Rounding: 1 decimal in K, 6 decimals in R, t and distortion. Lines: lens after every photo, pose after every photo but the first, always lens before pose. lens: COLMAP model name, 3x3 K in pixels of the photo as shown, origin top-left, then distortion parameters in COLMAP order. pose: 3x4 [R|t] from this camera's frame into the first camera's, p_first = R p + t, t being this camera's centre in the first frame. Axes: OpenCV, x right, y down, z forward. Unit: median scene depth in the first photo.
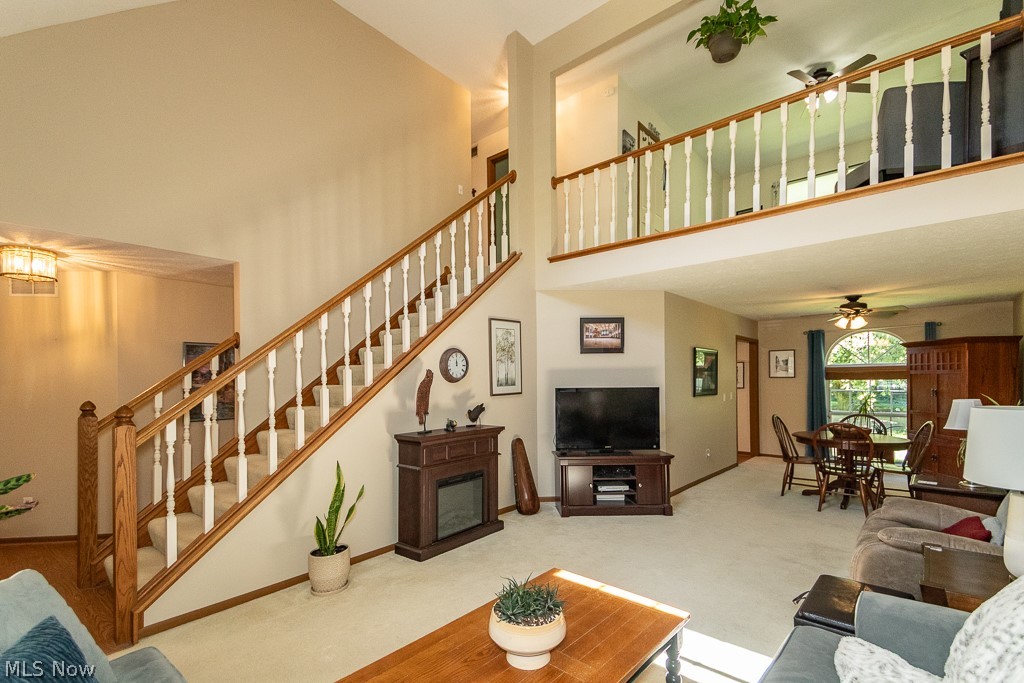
lens RADIAL K [[471.1, 0, 513.9], [0, 471.1, 385.3], [0, 0, 1]] dist [0.054009, -0.007750]
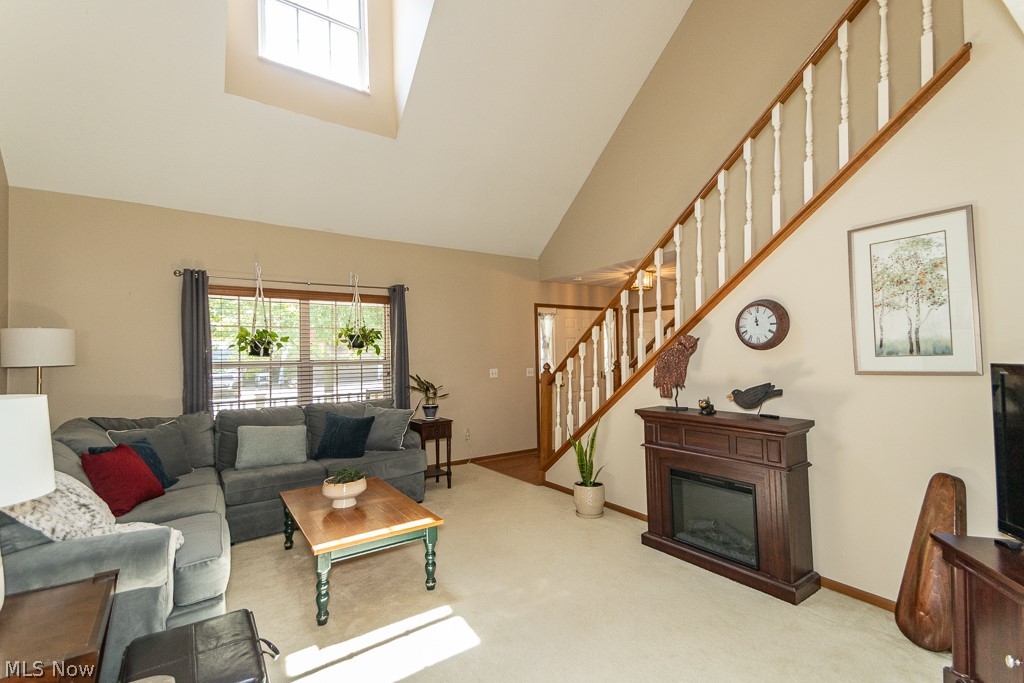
lens RADIAL K [[471.1, 0, 512.5], [0, 471.1, 344.0], [0, 0, 1]] dist [0.054009, -0.007750]
pose [[-0.277493, -0.007340, -0.960700, 0.511649], [0.009910, 0.999896, -0.010503, -0.008411], [0.960677, -0.012435, -0.277391, 0.672222]]
